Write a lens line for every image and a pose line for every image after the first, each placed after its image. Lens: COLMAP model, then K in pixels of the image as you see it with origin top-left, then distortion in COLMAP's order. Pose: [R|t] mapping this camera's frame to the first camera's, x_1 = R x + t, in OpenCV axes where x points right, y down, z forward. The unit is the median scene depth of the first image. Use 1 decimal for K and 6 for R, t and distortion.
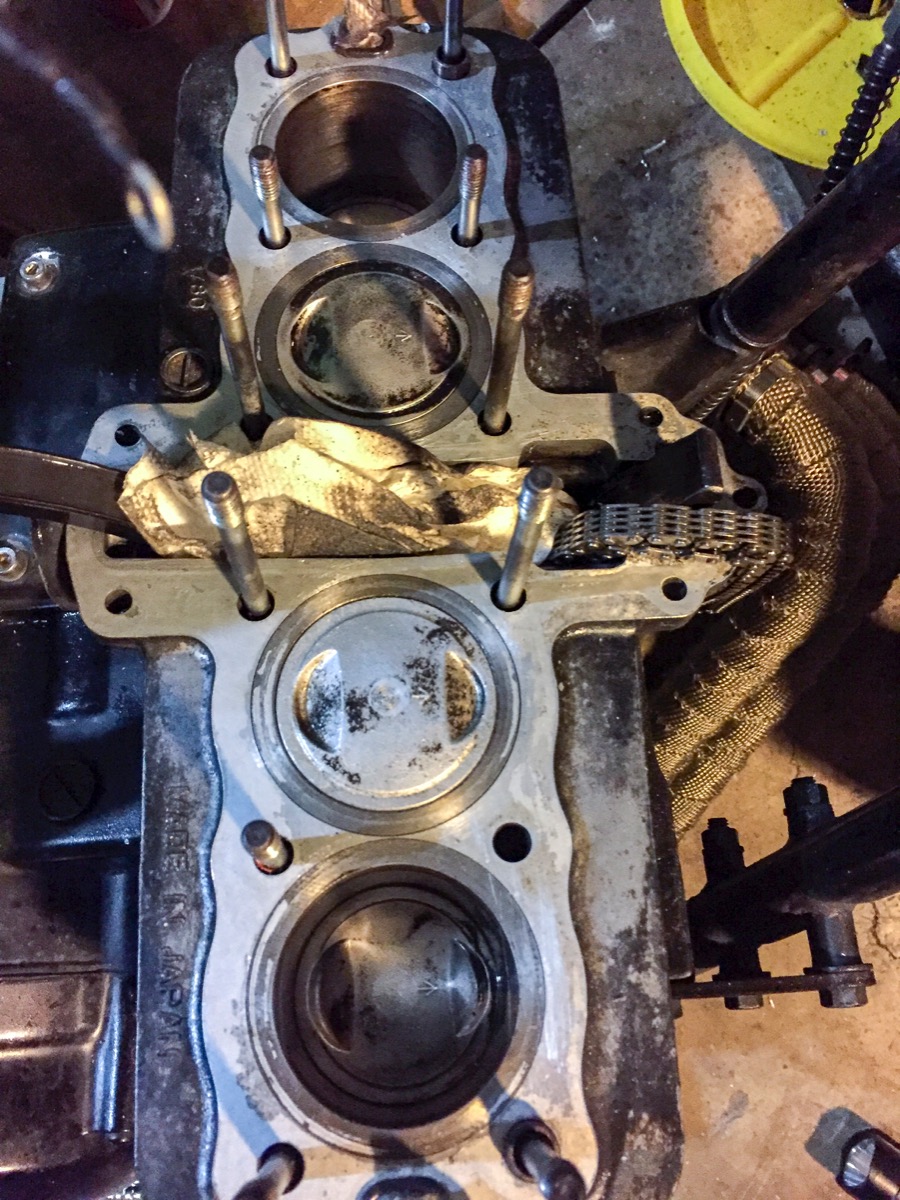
lens RADIAL K [[1016.2, 0, 450.0], [0, 1016.2, 600.0], [0, 0, 1]] dist [0.074761, -0.119672]
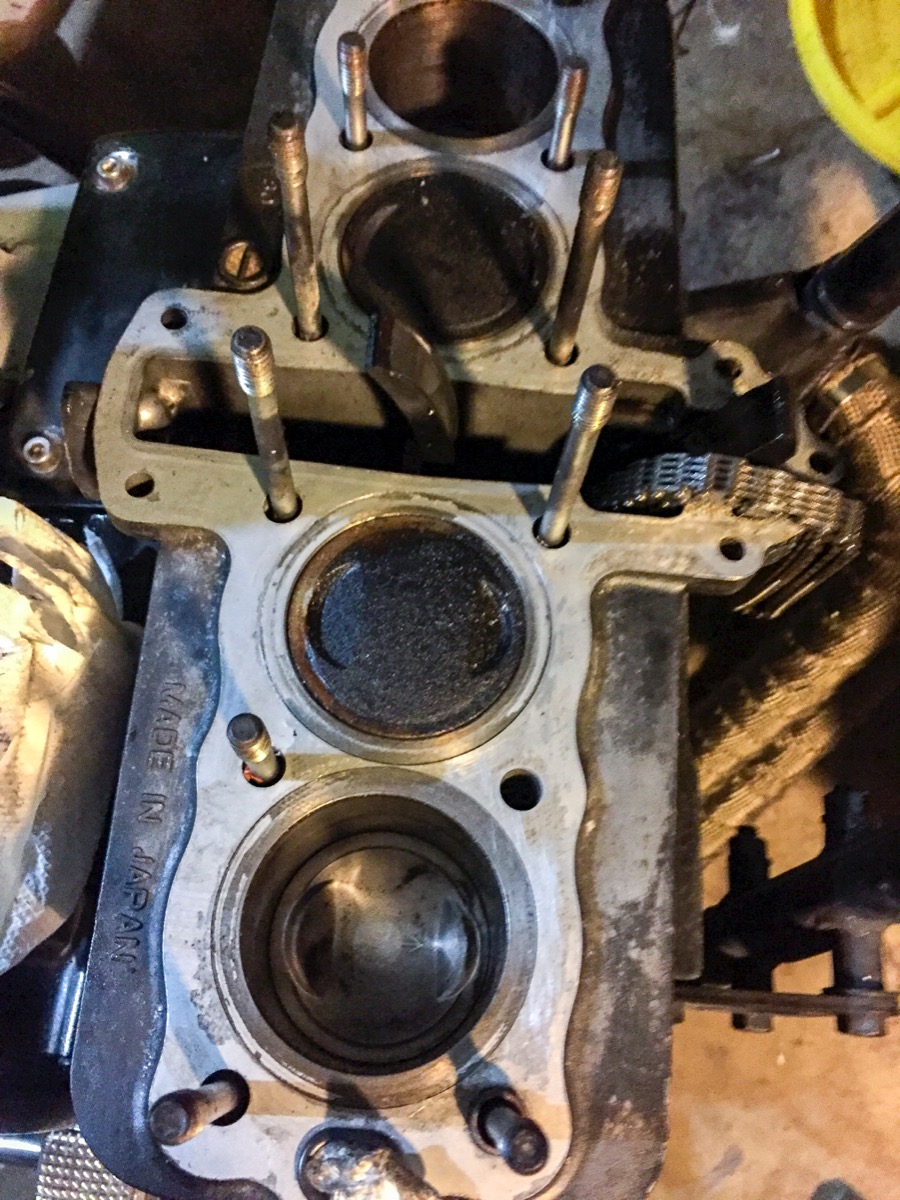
lens RADIAL K [[1027.5, 0, 453.5], [0, 1027.5, 592.5], [0, 0, 1]] dist [0.071175, -0.115954]
pose [[0.990814, 0.126267, -0.048417, 0.023313], [-0.127276, 0.991698, -0.018329, 0.085791], [0.045701, 0.024323, 0.998659, 0.065128]]
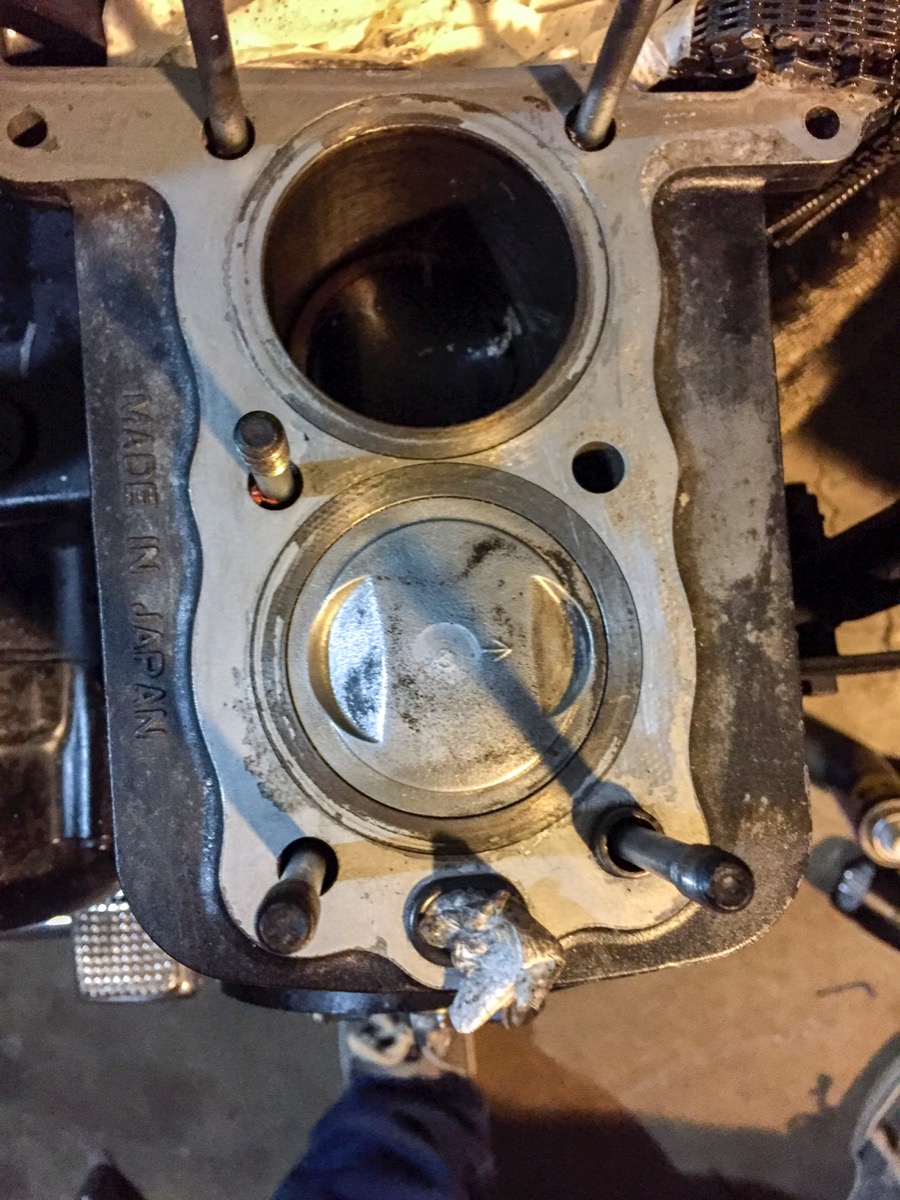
lens RADIAL K [[1079.0, 0, 457.4], [0, 1079.0, 586.0], [0, 0, 1]] dist [0.060062, -0.125224]
pose [[0.999377, -0.011226, 0.033463, -0.067713], [0.002817, 0.970418, 0.241414, 0.131091], [-0.035183, -0.241169, 0.969845, 0.223227]]
